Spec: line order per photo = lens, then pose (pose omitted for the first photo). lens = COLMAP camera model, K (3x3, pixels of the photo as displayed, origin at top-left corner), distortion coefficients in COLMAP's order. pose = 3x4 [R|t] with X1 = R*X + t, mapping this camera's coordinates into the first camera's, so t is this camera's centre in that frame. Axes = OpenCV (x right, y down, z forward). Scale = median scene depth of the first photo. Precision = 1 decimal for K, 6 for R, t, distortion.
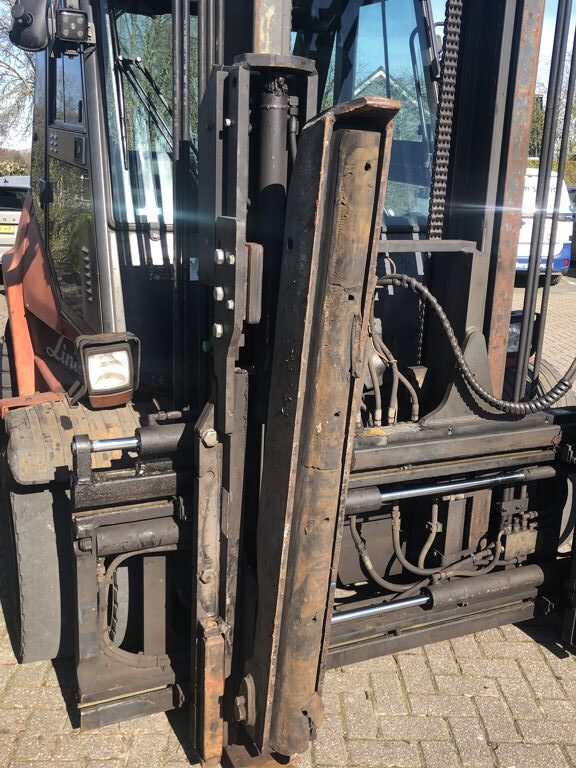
lens RADIAL K [[758.9, 0, 283.5], [0, 758.9, 381.7], [0, 0, 1]] dist [0.029888, 0.000000]
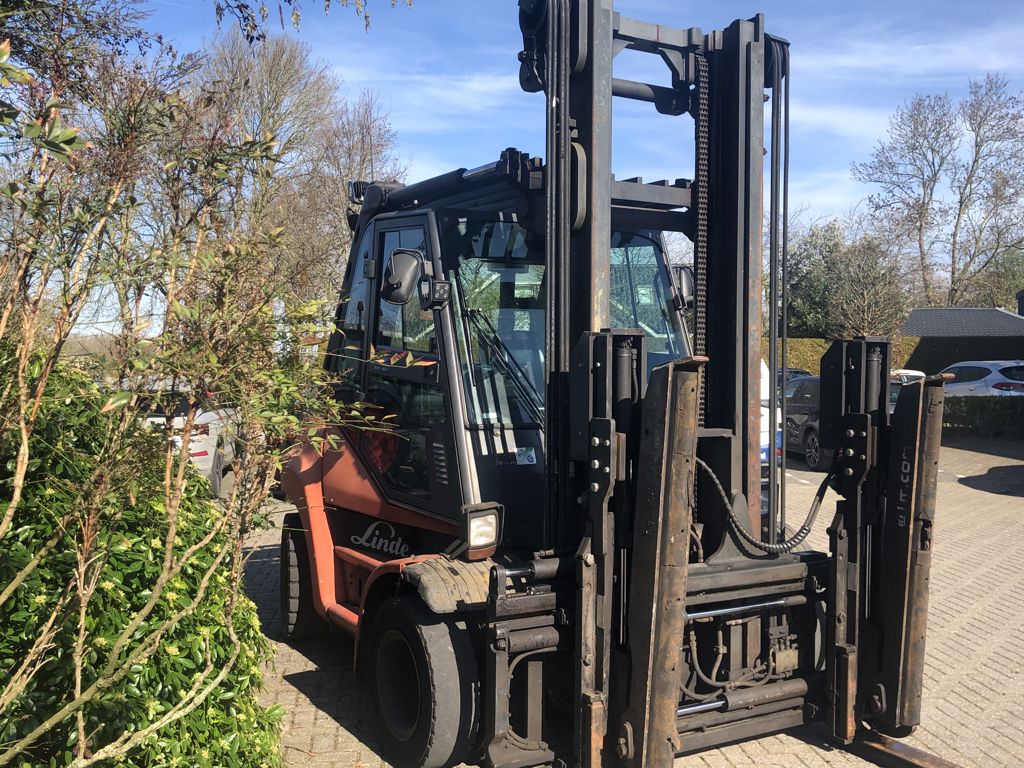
lens RADIAL K [[1011.9, 0, 521.8], [0, 1011.9, 374.3], [0, 0, 1]] dist [0.029888, 0.000000]
pose [[0.993117, -0.027982, 0.113734, -0.380621], [0.054976, 0.968792, -0.241702, 0.165806], [-0.103421, 0.246291, 0.963662, -0.876281]]
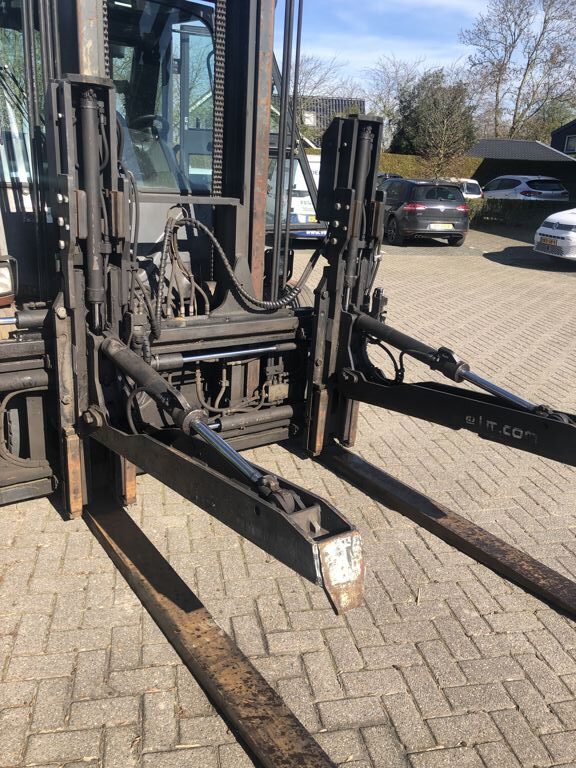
lens RADIAL K [[619.3, 0, 282.4], [0, 619.3, 380.3], [0, 0, 1]] dist [0.036133, -0.030279]
pose [[0.983244, -0.036703, 0.178561, 0.106053], [0.023326, 0.996801, 0.076444, 0.107327], [-0.180796, -0.070997, 0.980955, -0.349197]]
